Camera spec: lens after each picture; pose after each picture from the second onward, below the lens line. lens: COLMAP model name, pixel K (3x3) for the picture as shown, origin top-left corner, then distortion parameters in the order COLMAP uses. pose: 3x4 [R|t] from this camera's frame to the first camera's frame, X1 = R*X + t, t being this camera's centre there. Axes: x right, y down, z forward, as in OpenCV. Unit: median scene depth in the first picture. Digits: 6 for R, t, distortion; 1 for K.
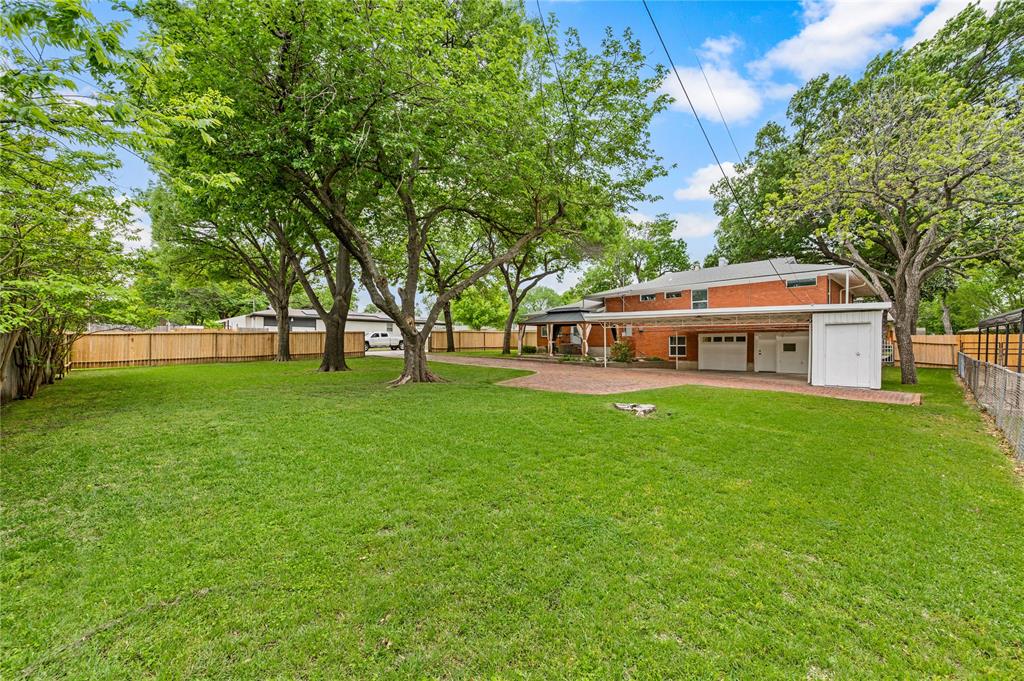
lens RADIAL K [[406.3, 0, 508.4], [0, 406.3, 339.3], [0, 0, 1]] dist [0.000339, 0.000745]
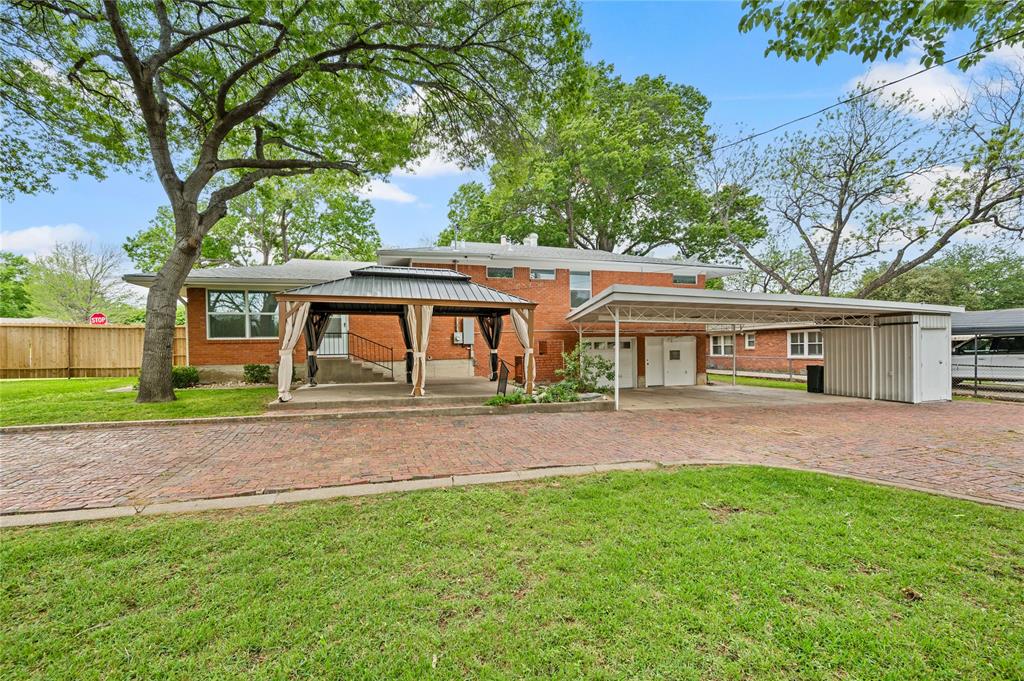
lens RADIAL K [[406.3, 0, 510.1], [0, 406.3, 342.2], [0, 0, 1]] dist [0.000339, 0.000745]
pose [[0.484120, -0.000822, 0.875001, -0.168841], [-0.001732, 0.999997, 0.001898, -0.005946], [-0.875000, -0.002434, 0.484117, 0.758785]]
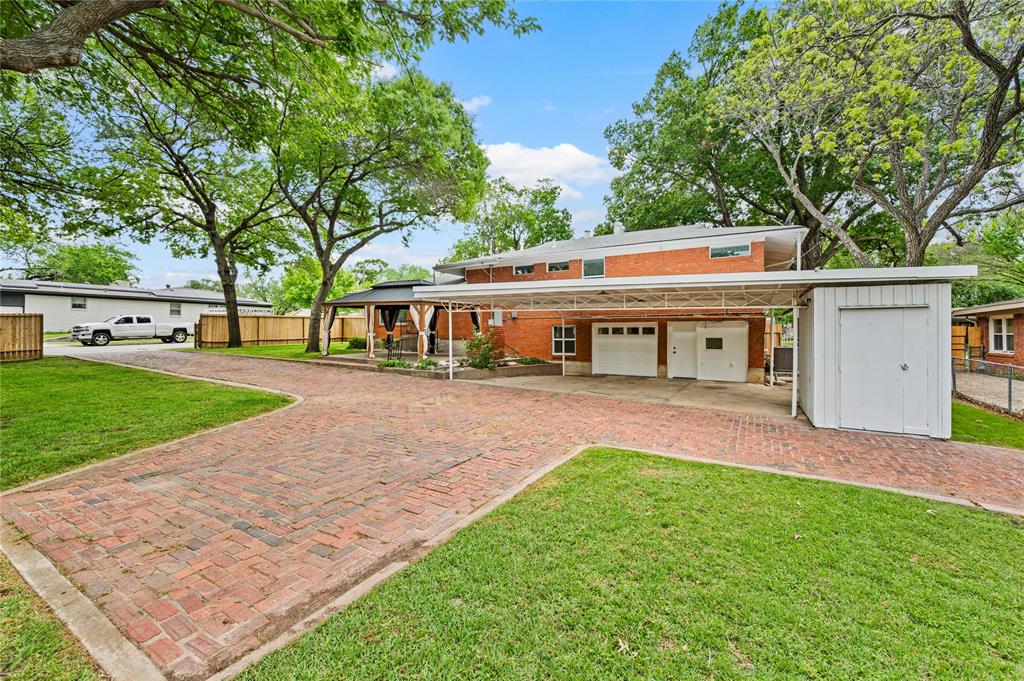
lens RADIAL K [[406.3, 0, 508.9], [0, 406.3, 323.0], [0, 0, 1]] dist [0.000339, 0.000745]
pose [[0.962721, 0.006654, 0.270416, 0.139275], [-0.005097, 0.999966, -0.006458, -0.007521], [-0.270449, 0.004839, 0.962722, 0.360577]]
